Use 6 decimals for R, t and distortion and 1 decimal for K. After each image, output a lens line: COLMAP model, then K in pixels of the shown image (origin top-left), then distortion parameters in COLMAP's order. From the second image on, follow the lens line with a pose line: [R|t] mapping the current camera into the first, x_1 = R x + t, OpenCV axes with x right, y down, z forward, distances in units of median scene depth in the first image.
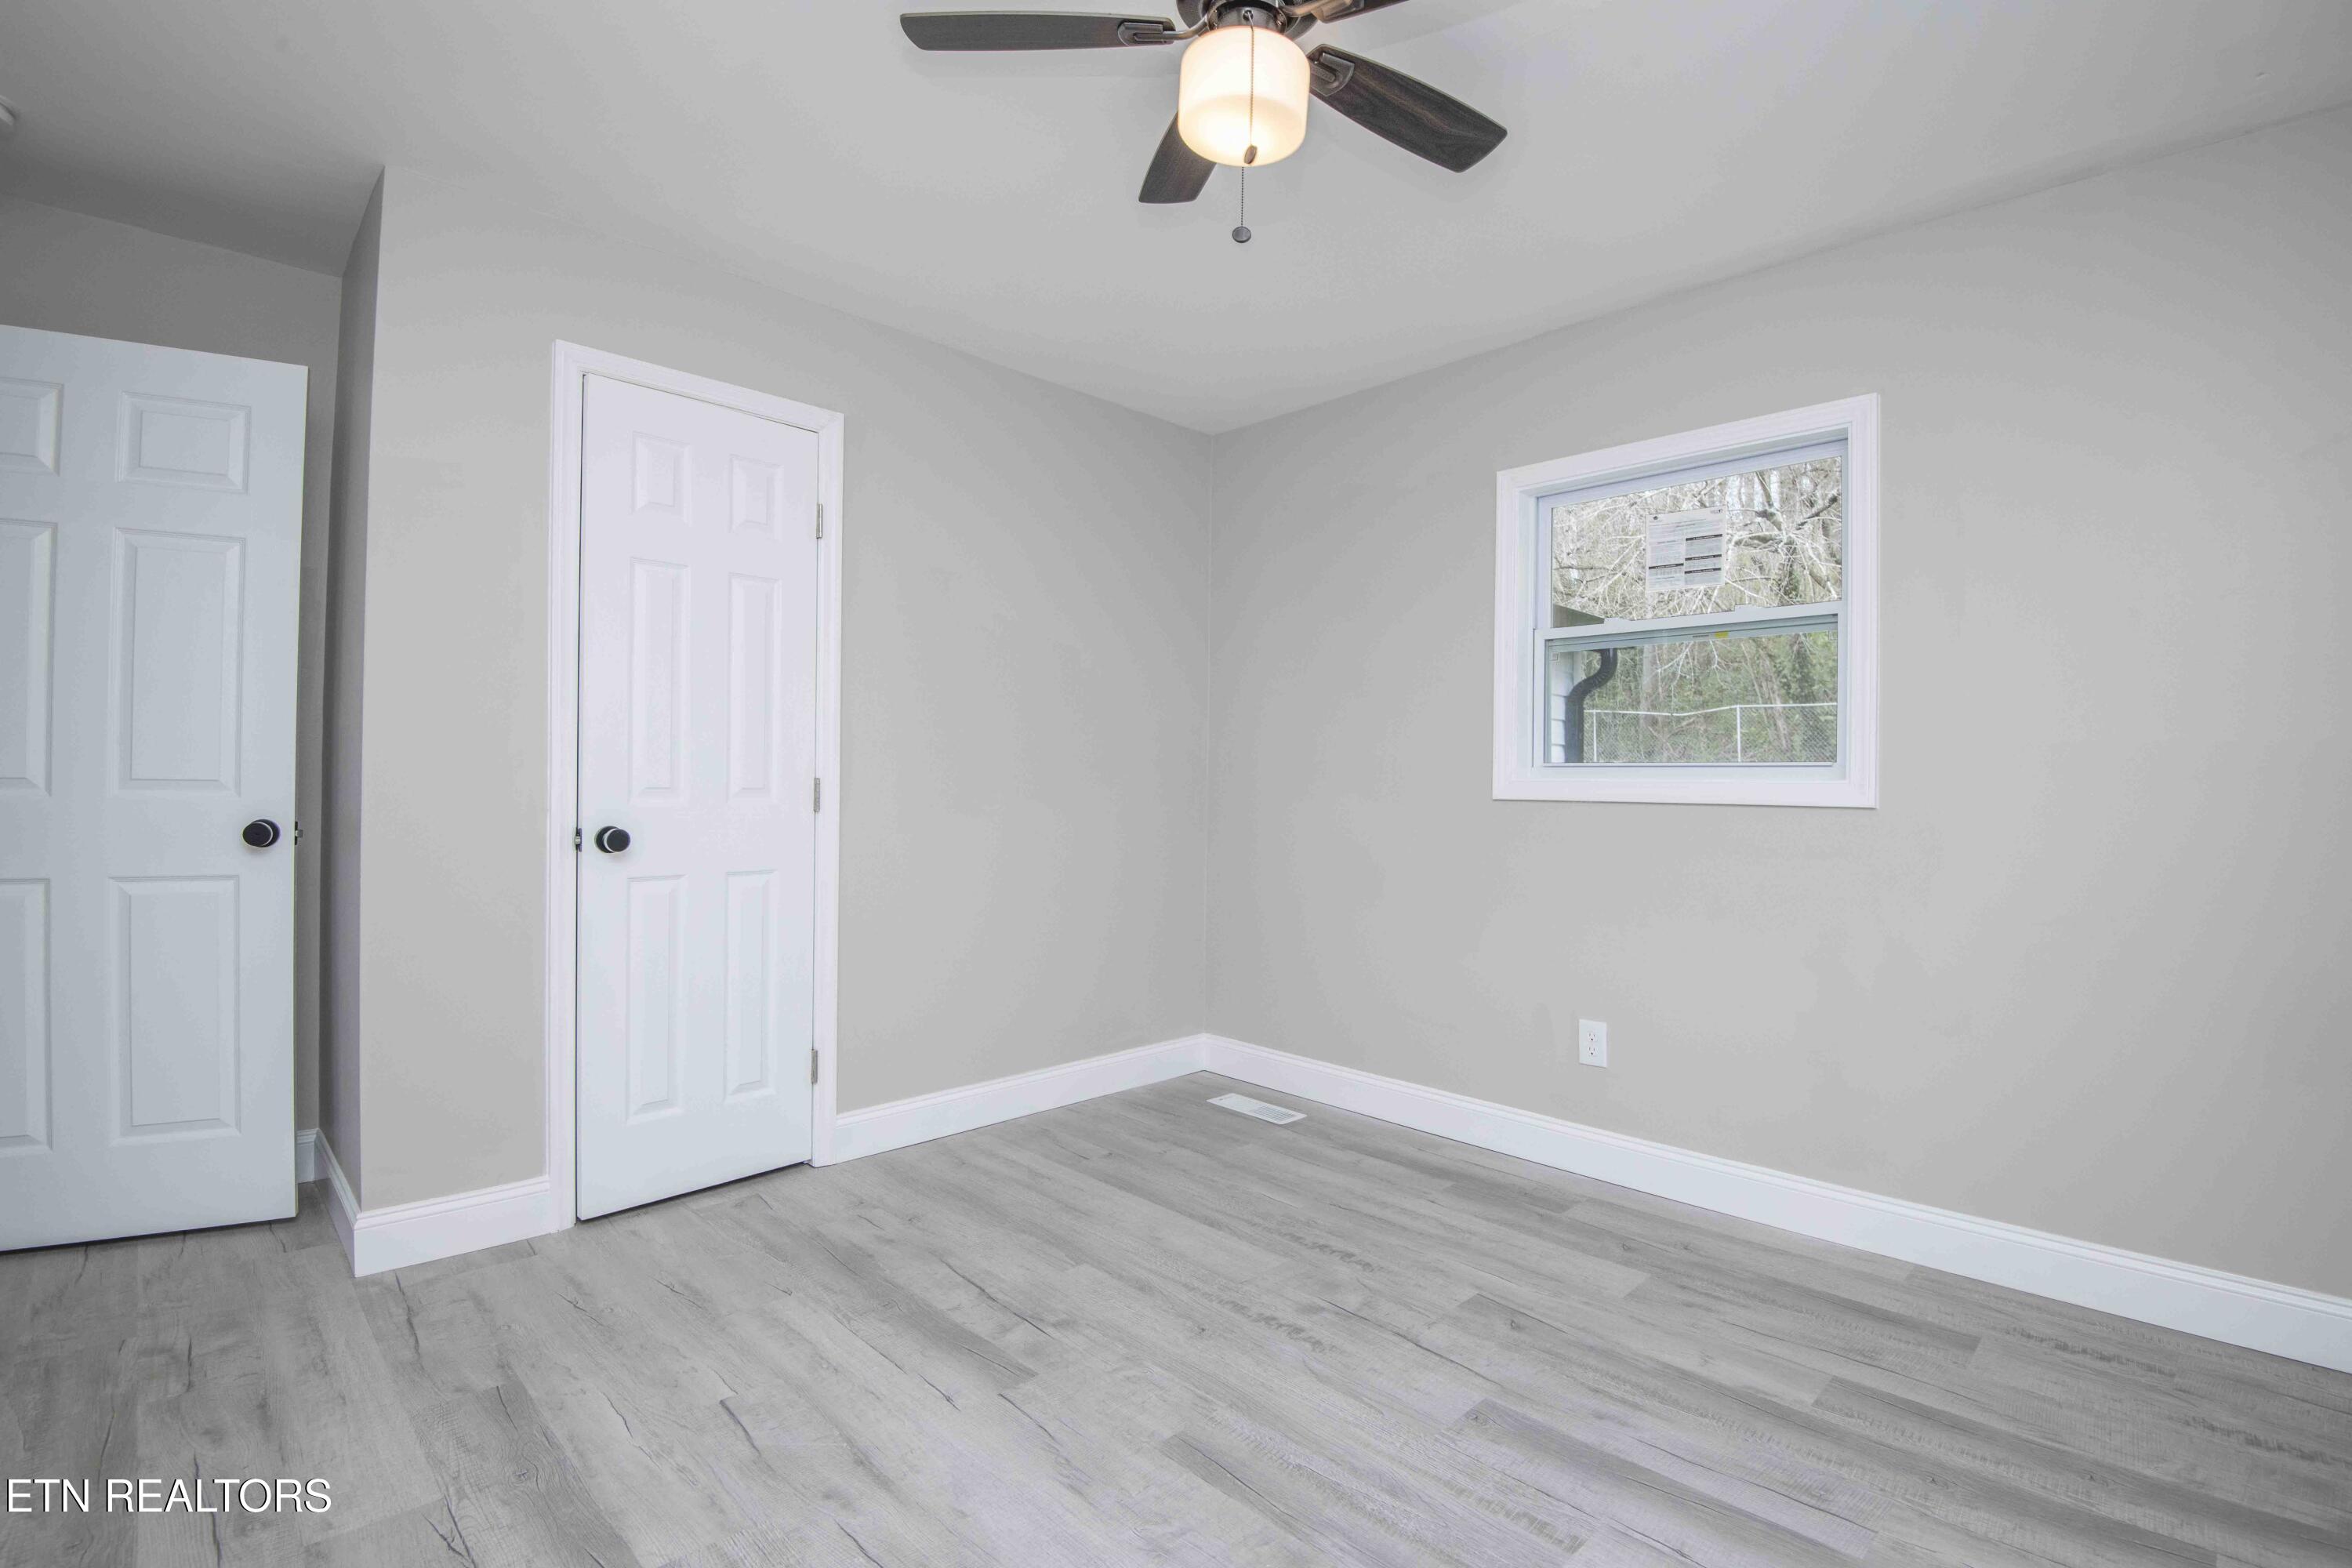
lens RADIAL K [[1088.7, 0, 1184.3], [0, 1088.7, 781.3], [0, 0, 1]] dist [-0.019755, -0.013110]
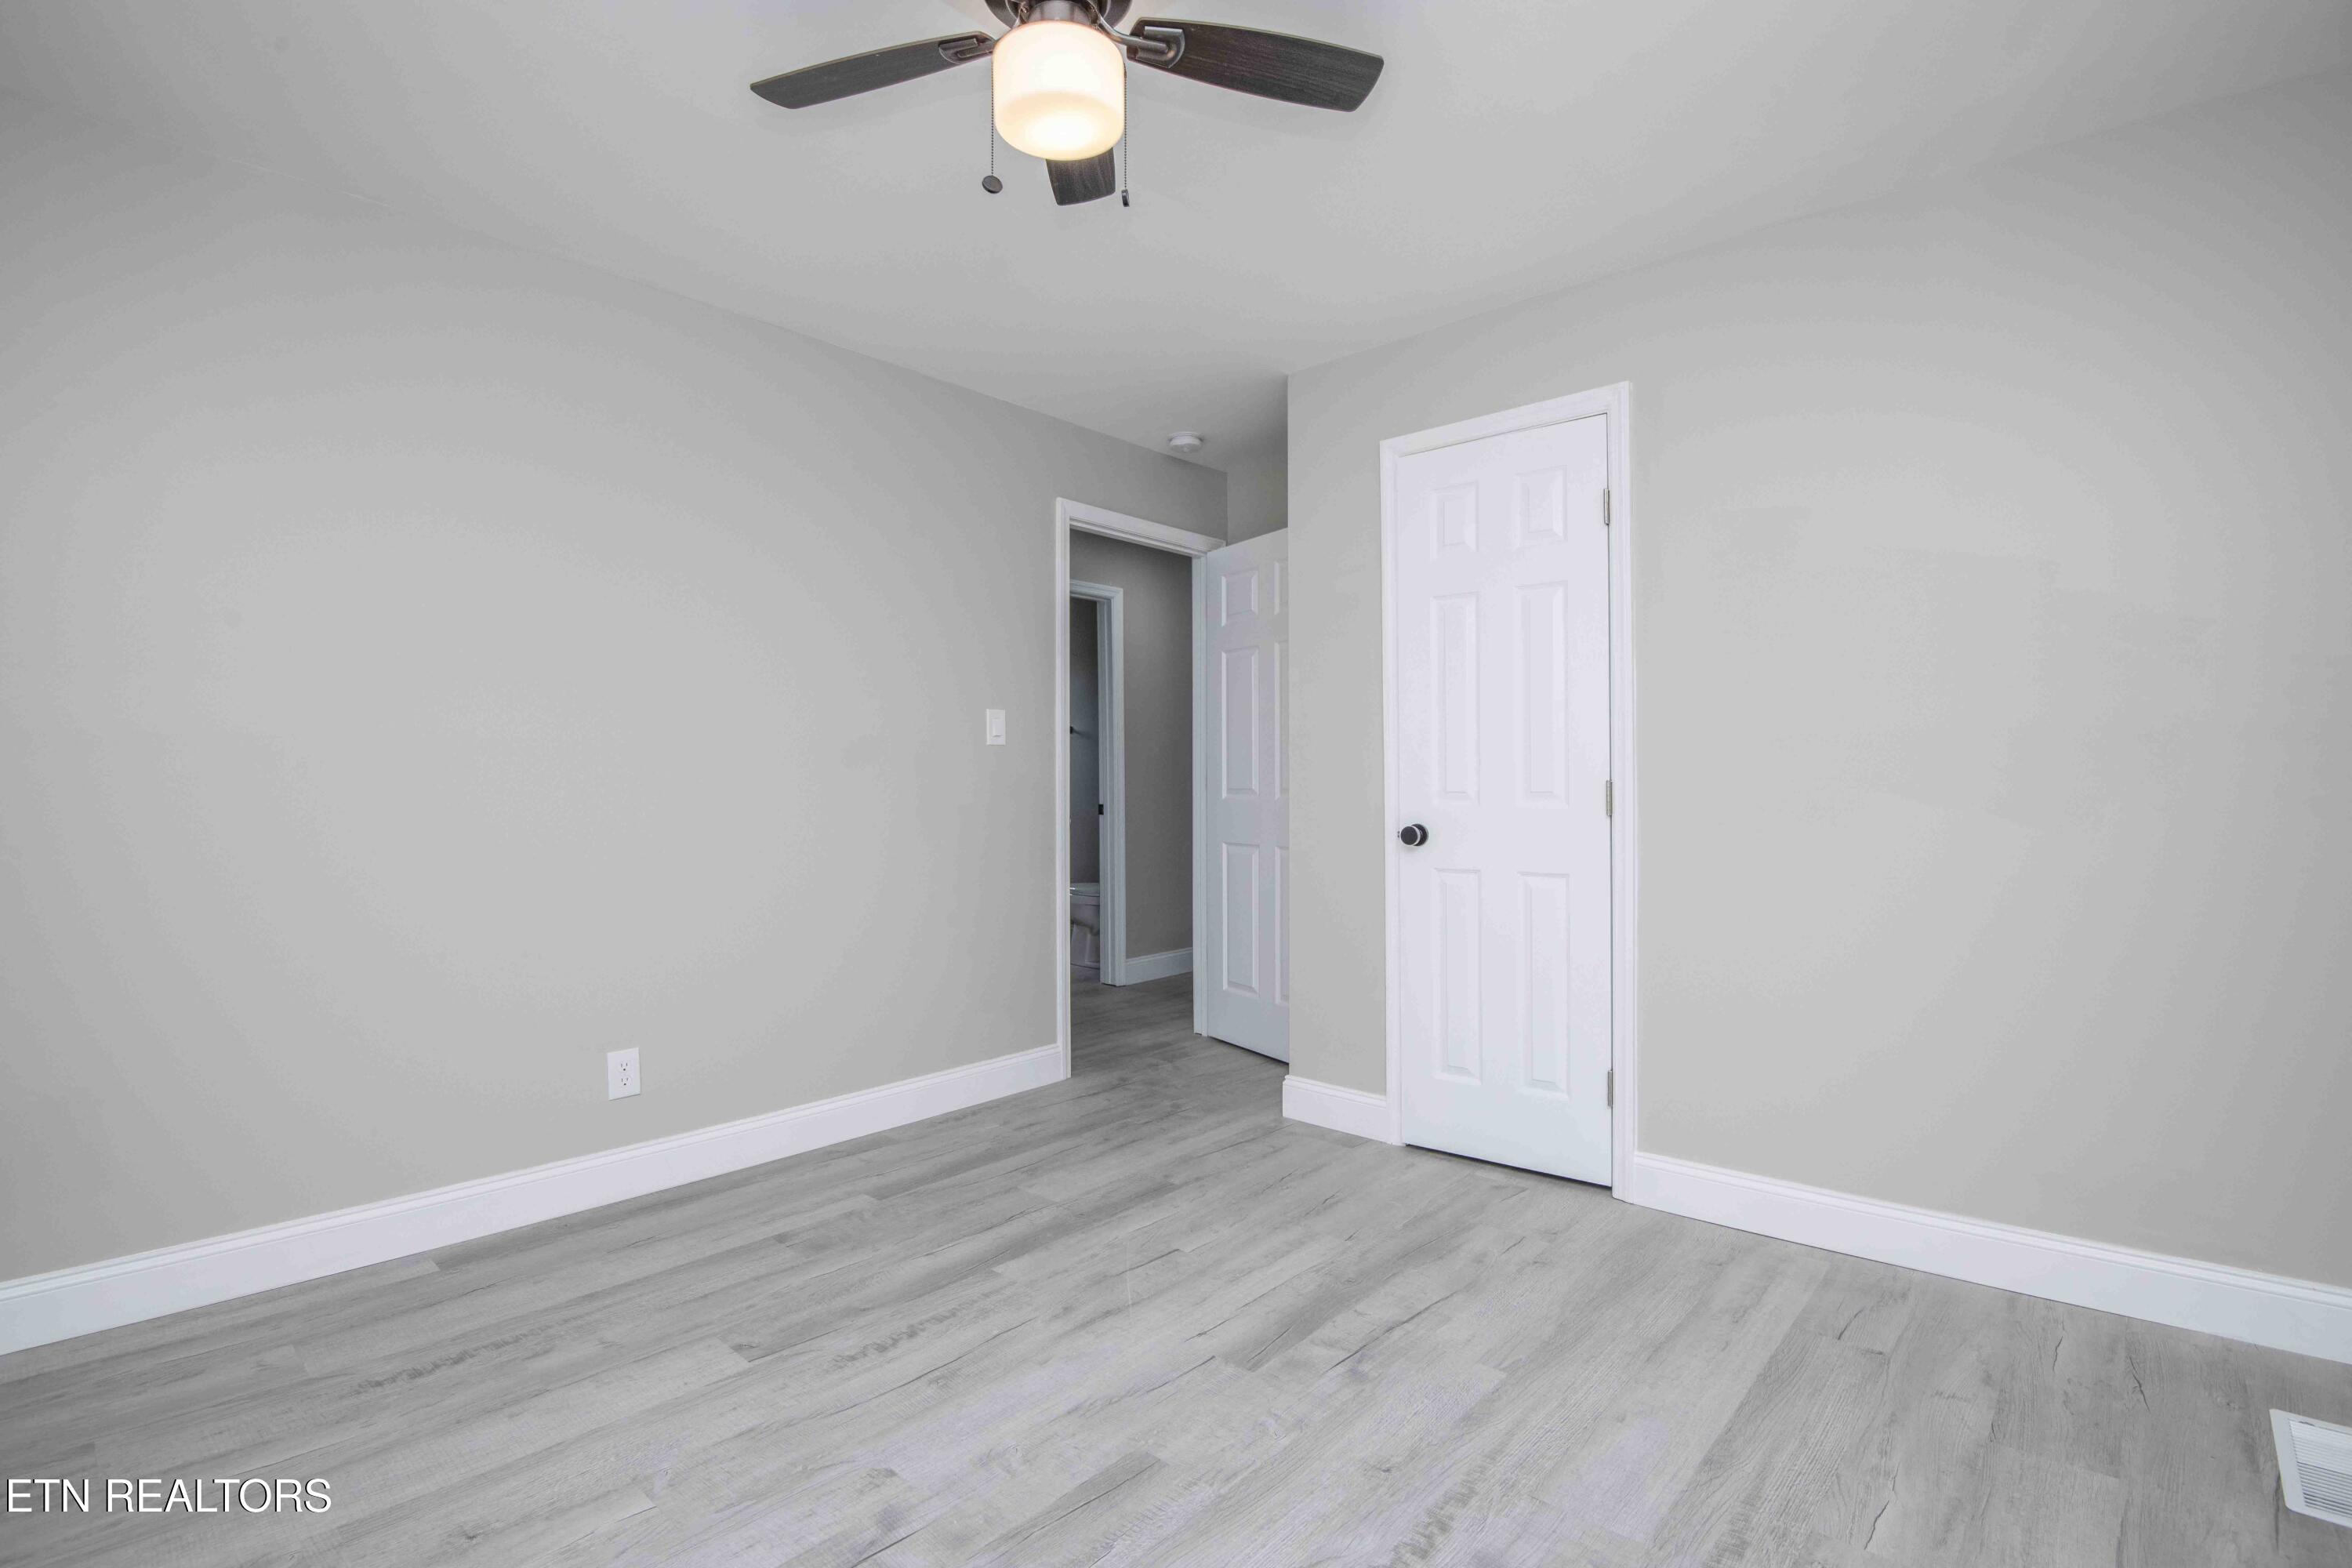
lens RADIAL K [[1088.7, 0, 1183.6], [0, 1088.7, 782.8], [0, 0, 1]] dist [-0.019755, -0.013110]
pose [[0.061762, -0.013479, -0.998000, 0.900688], [0.007266, 0.999888, -0.013055, 0.013765], [0.998064, -0.006445, 0.061853, 0.904974]]
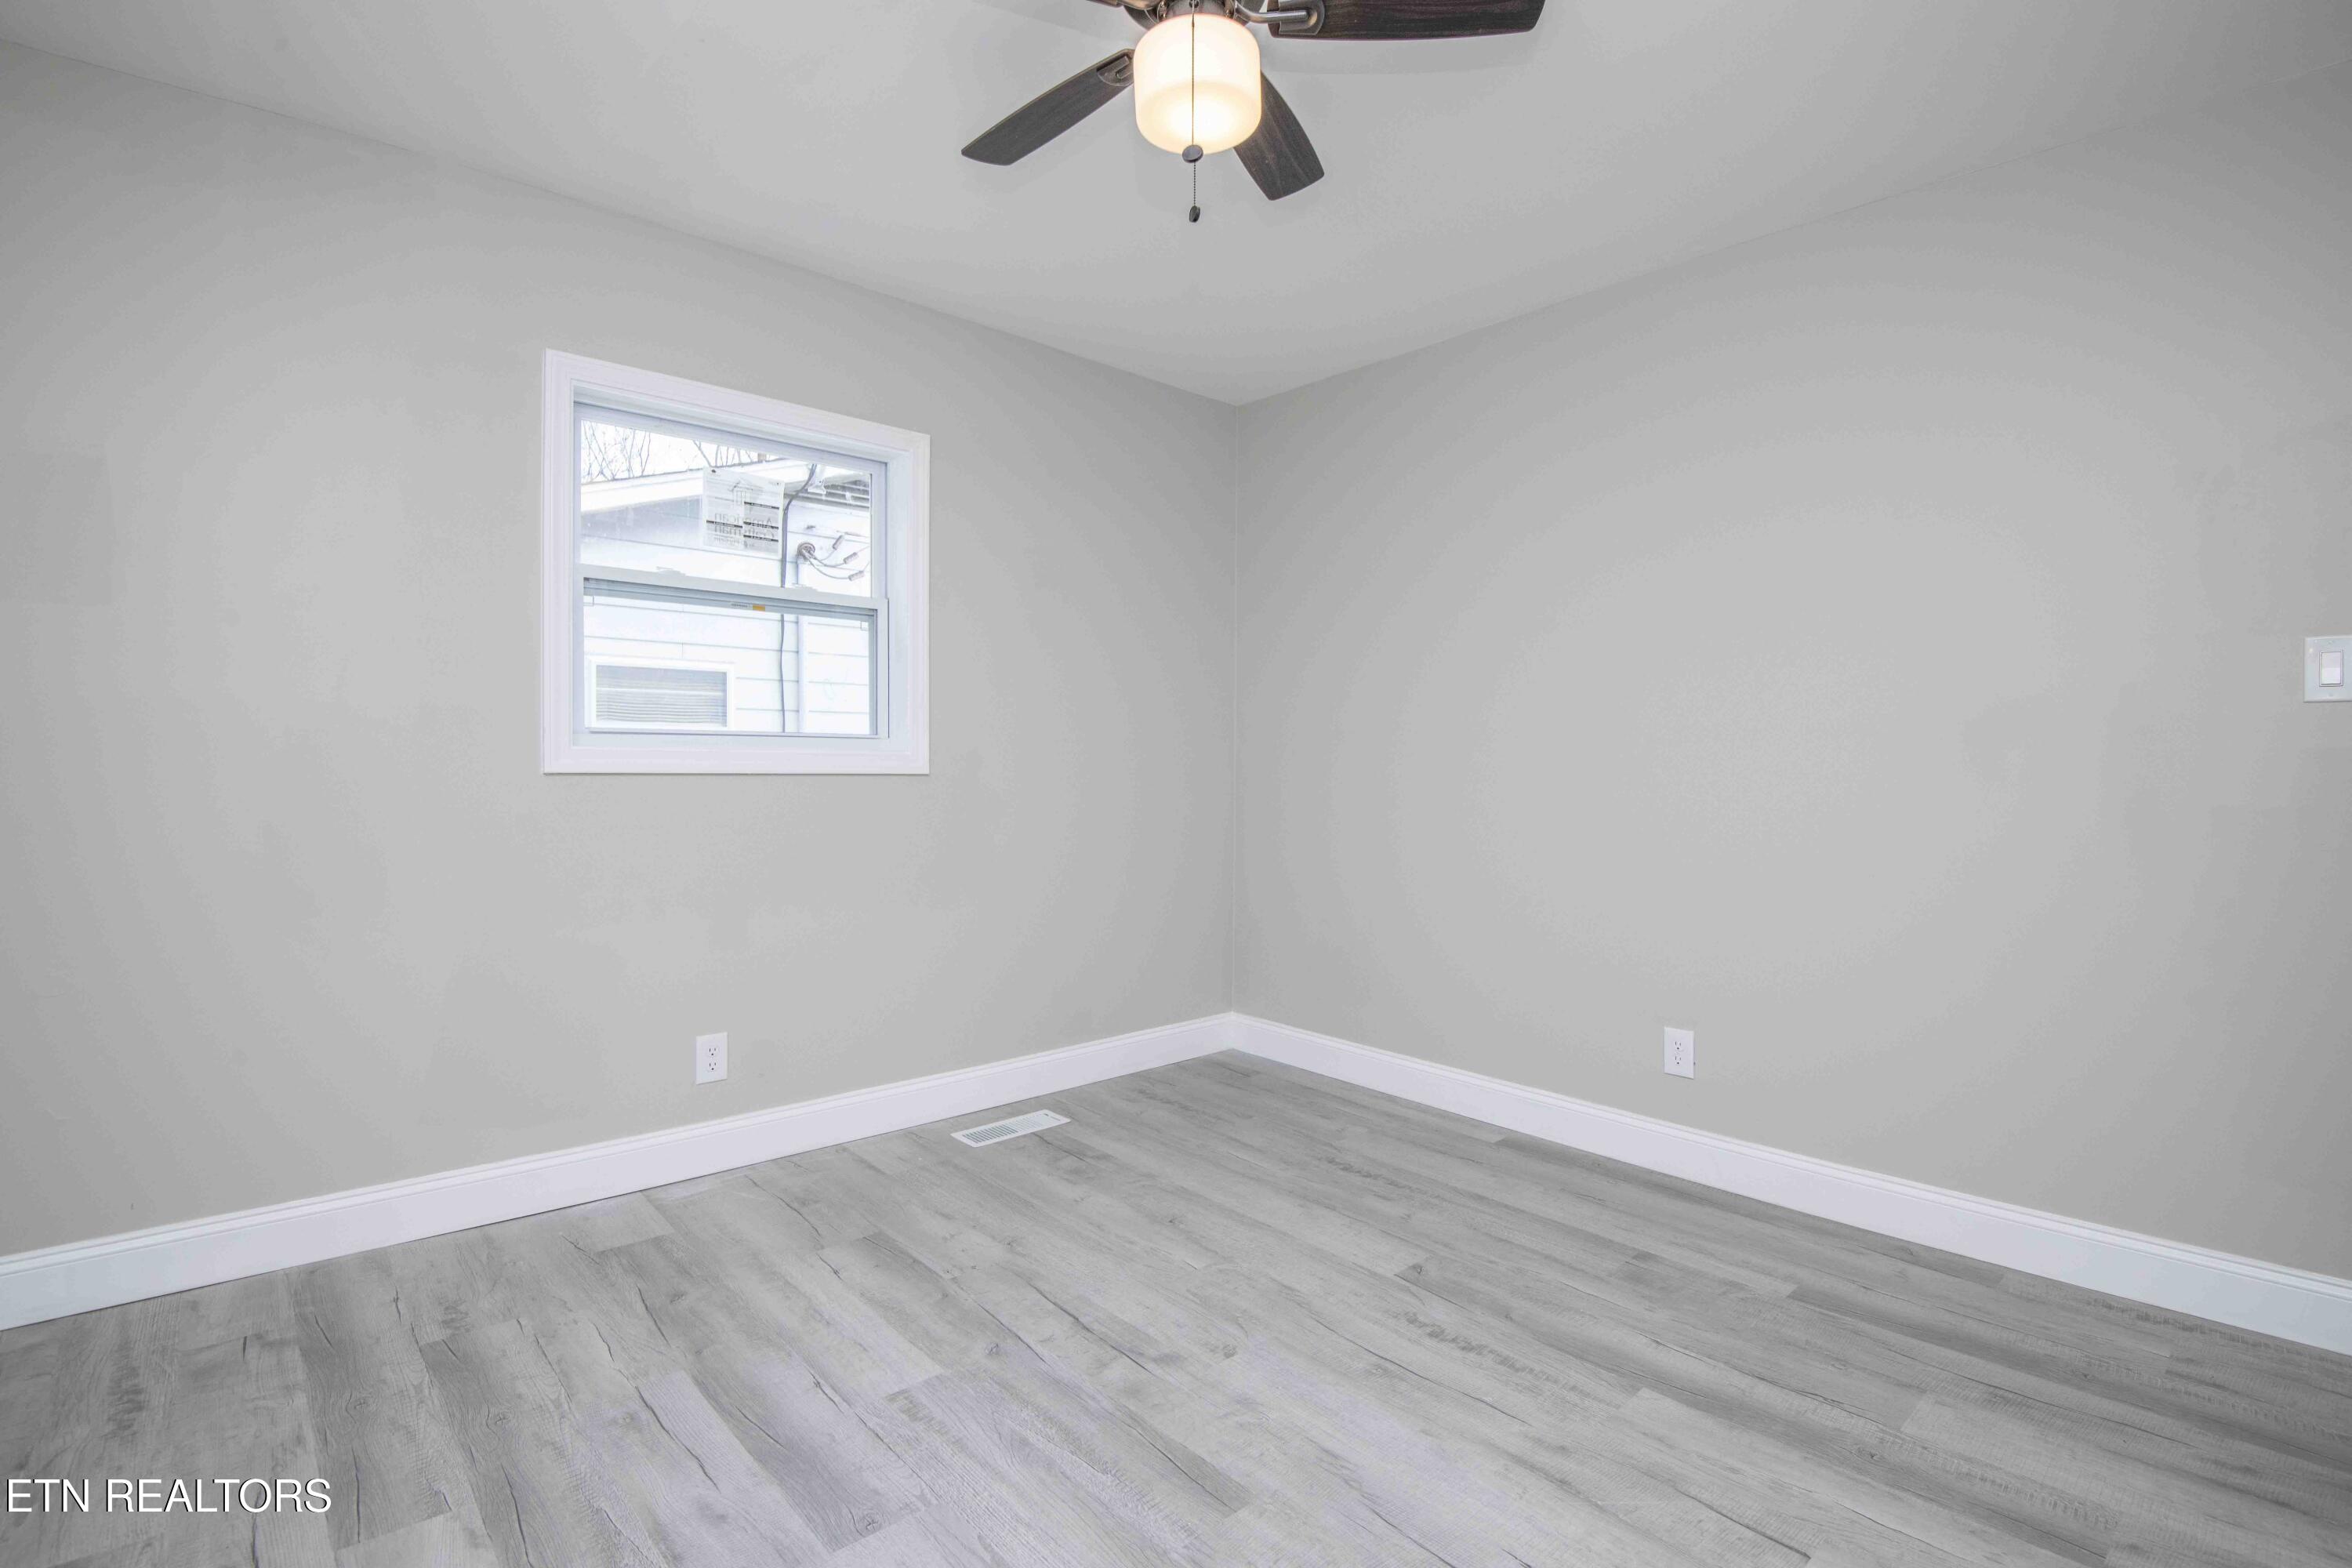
lens RADIAL K [[1088.7, 0, 1185.9], [0, 1088.7, 783.1], [0, 0, 1]] dist [-0.019755, -0.013110]
pose [[-0.998933, -0.022844, 0.040148, 0.008798], [-0.022226, 0.999629, 0.015755, 0.005066], [-0.040493, 0.014846, -0.999070, 1.743738]]
